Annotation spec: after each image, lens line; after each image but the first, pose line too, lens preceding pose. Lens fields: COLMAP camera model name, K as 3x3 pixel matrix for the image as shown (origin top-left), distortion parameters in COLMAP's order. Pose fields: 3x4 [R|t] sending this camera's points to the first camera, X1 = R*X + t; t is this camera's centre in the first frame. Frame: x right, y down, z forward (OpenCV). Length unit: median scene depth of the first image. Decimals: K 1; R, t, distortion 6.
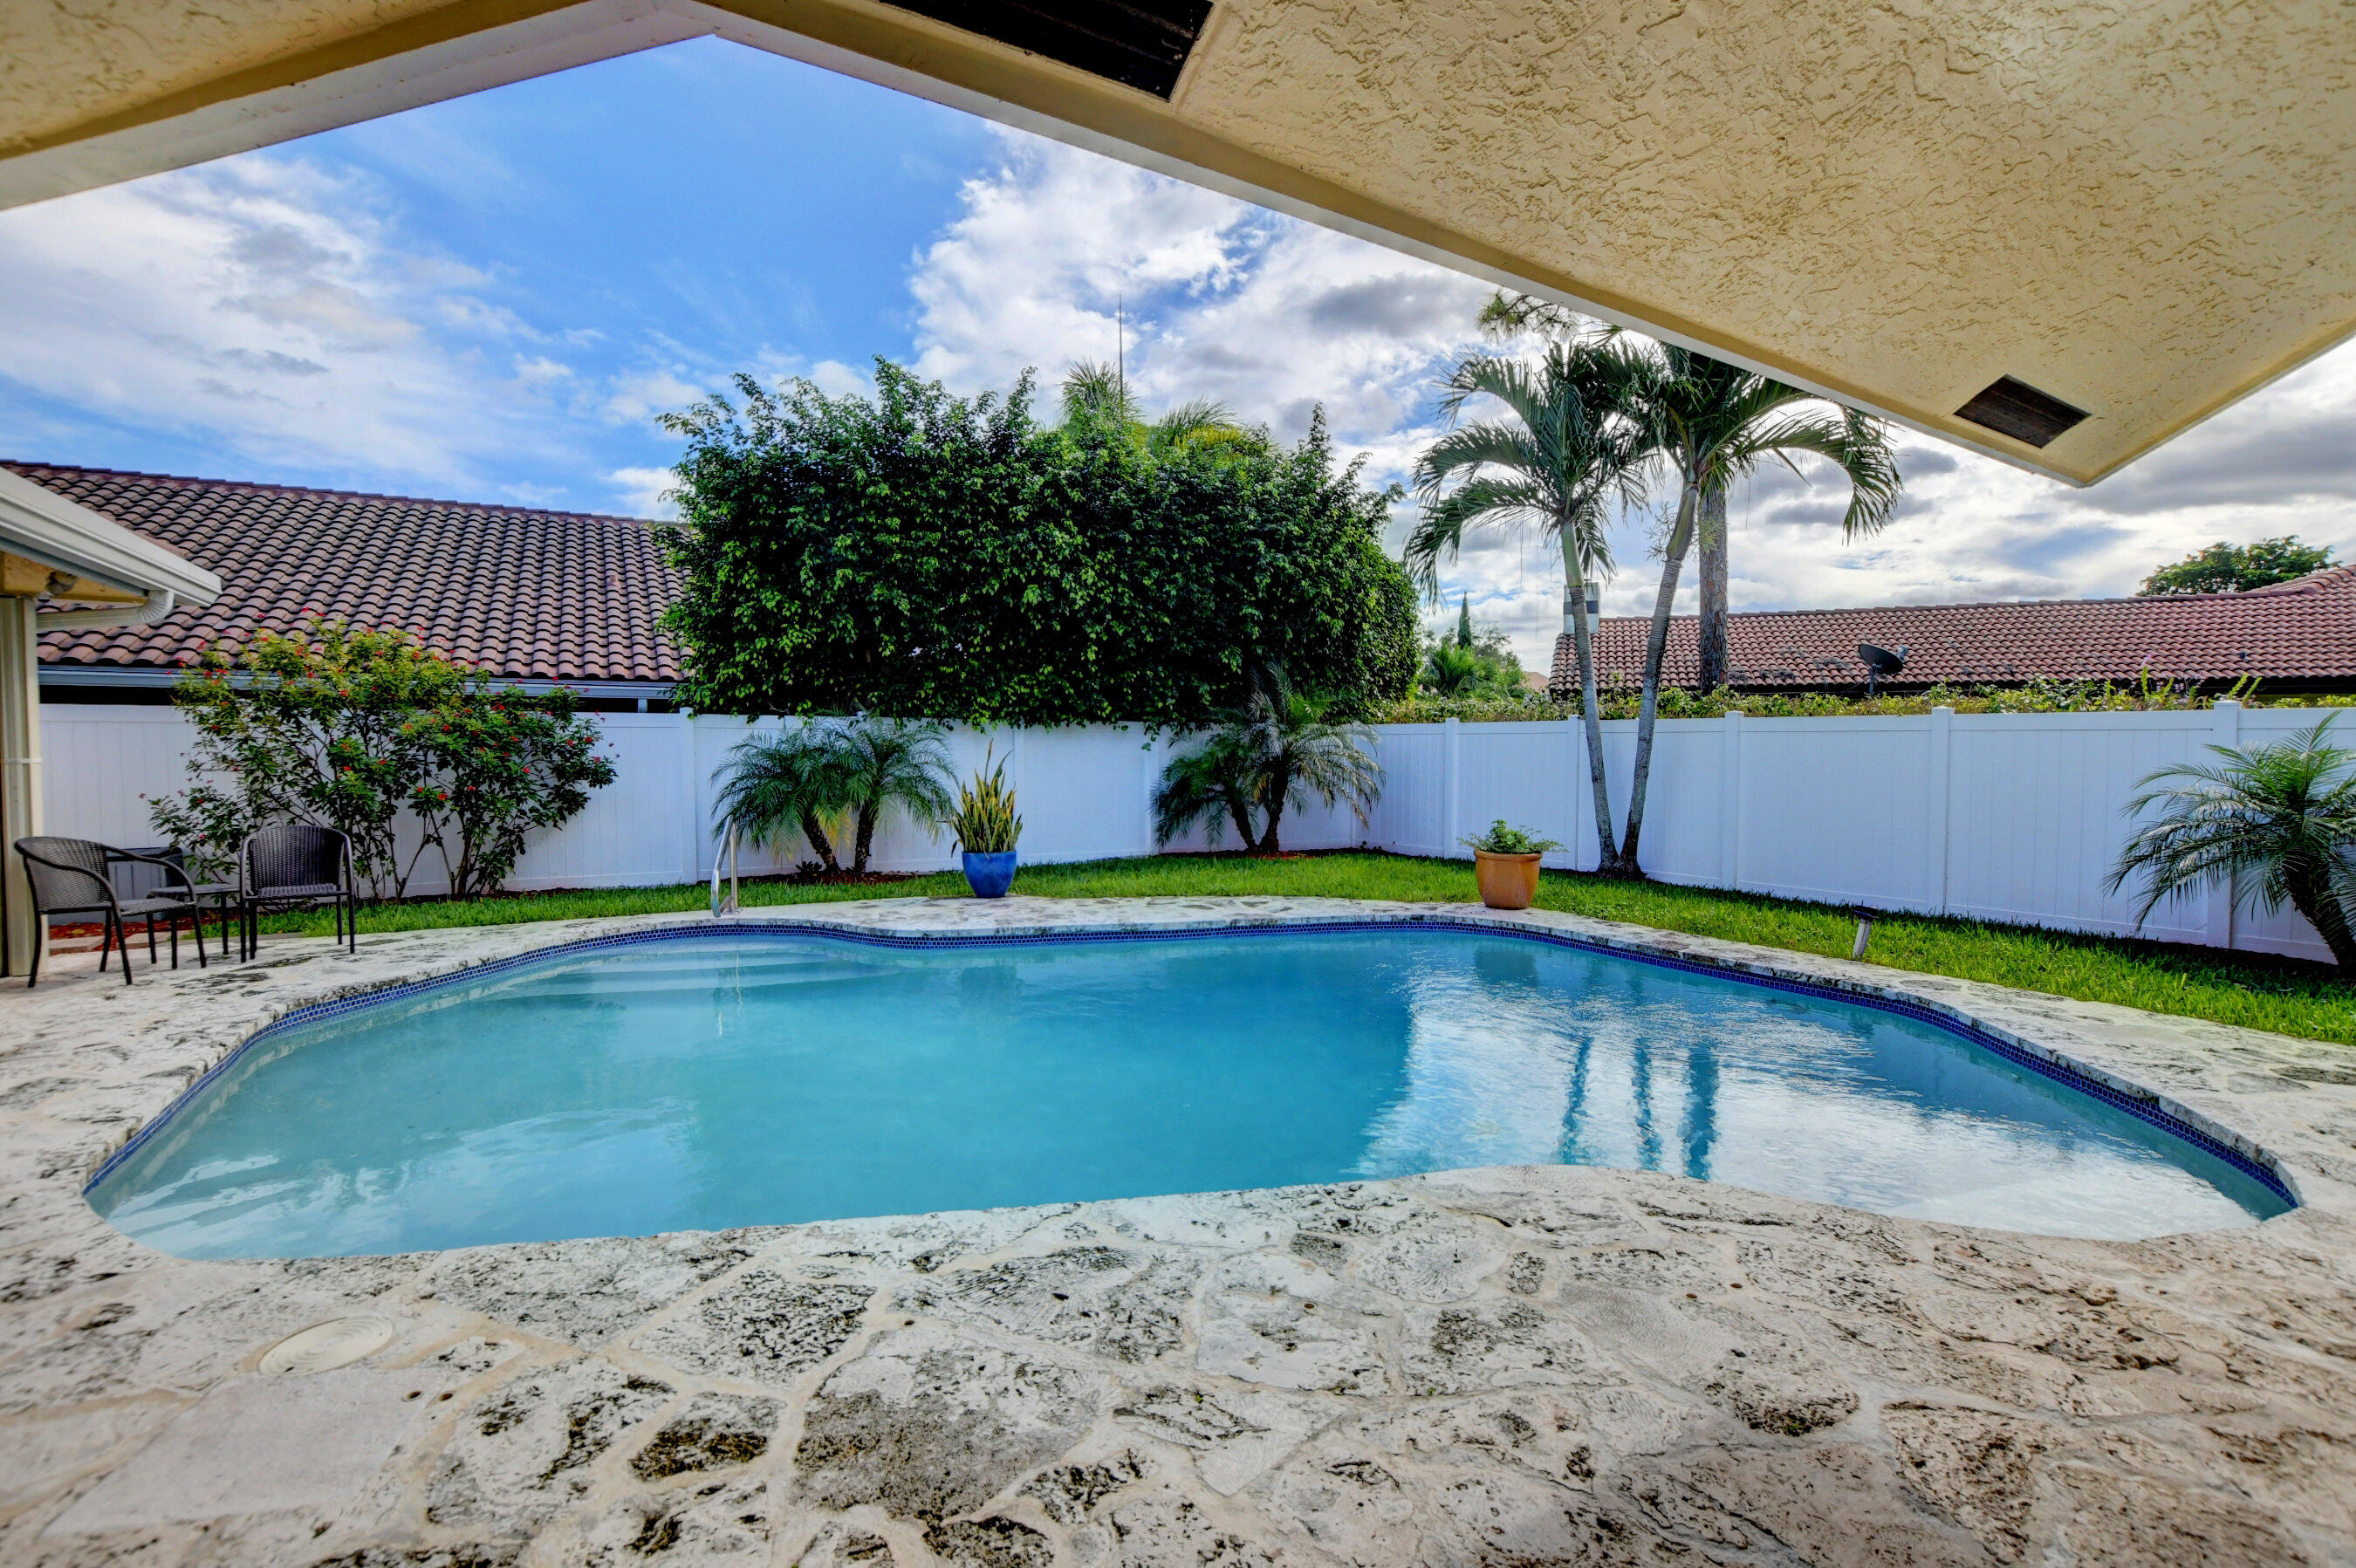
lens RADIAL K [[1043.5, 0, 1167.5], [0, 1043.5, 787.4], [0, 0, 1]] dist [-0.026508, 0.002163]
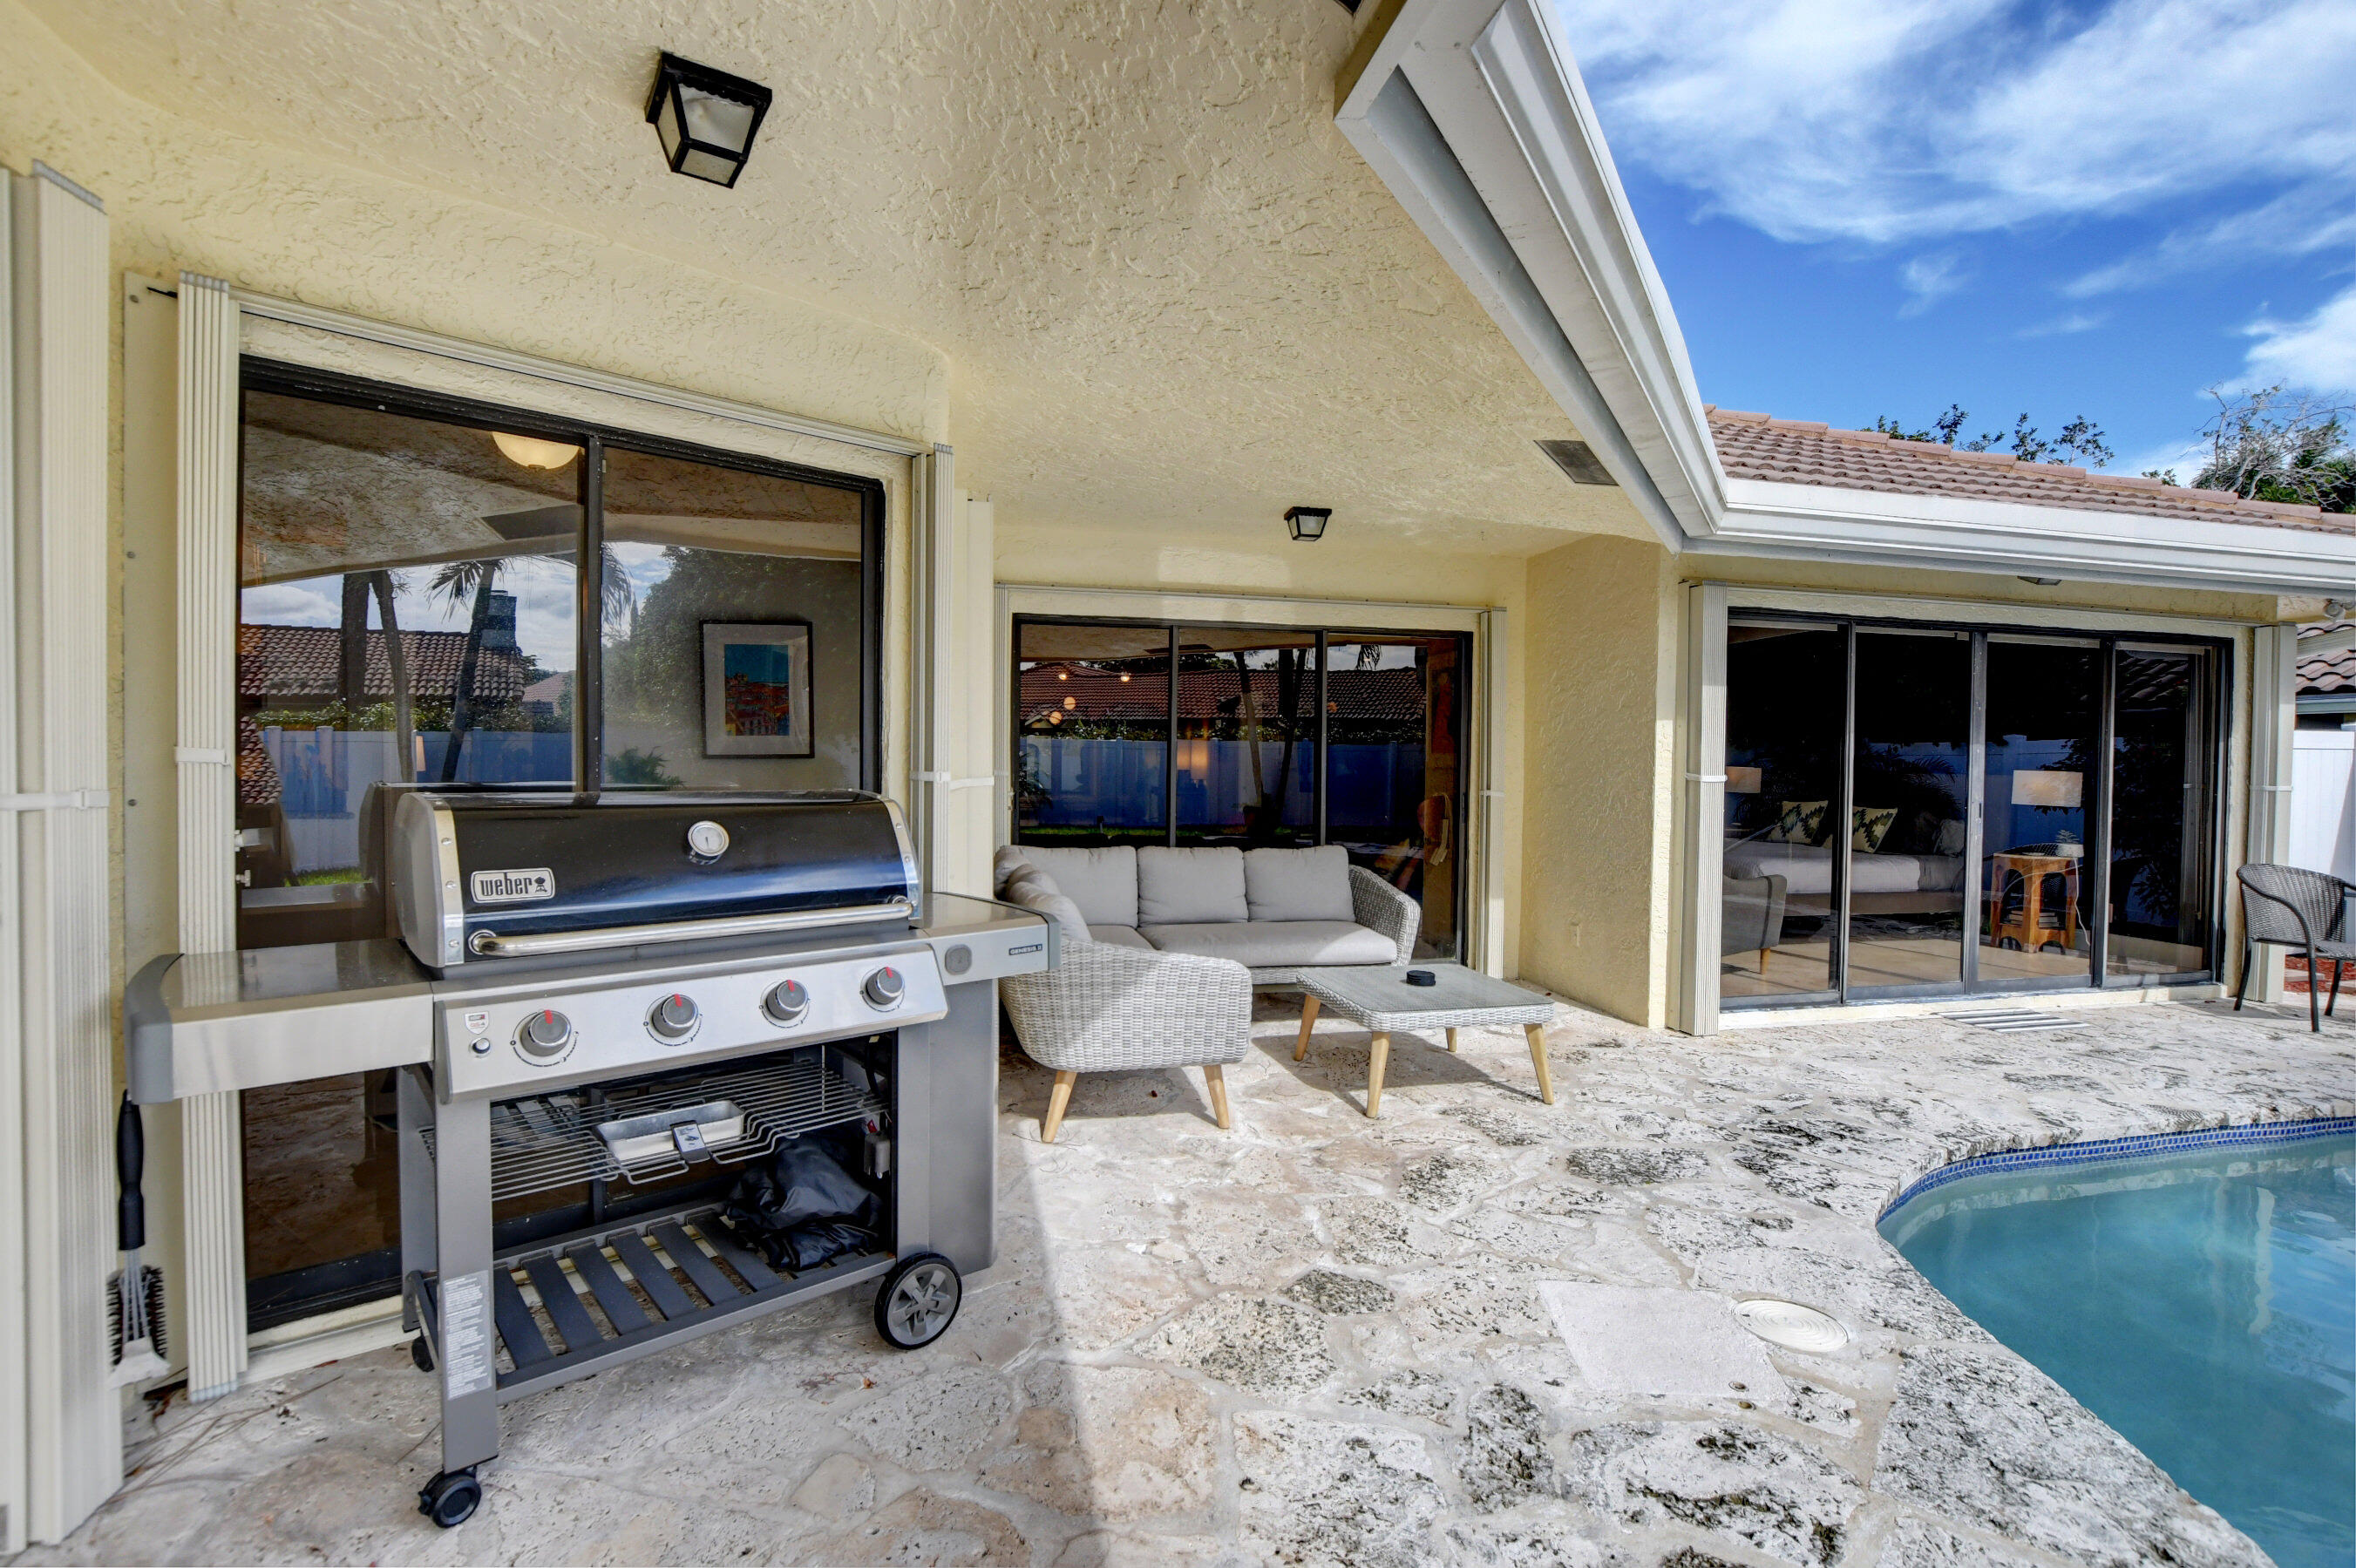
lens RADIAL K [[1043.5, 0, 1174.6], [0, 1043.5, 786.2], [0, 0, 1]] dist [-0.026508, 0.002163]
pose [[-0.298245, 0.016612, -0.954345, 0.161200], [-0.049071, 0.998259, 0.032712, -0.008485], [0.953227, 0.056587, -0.296910, 0.276253]]
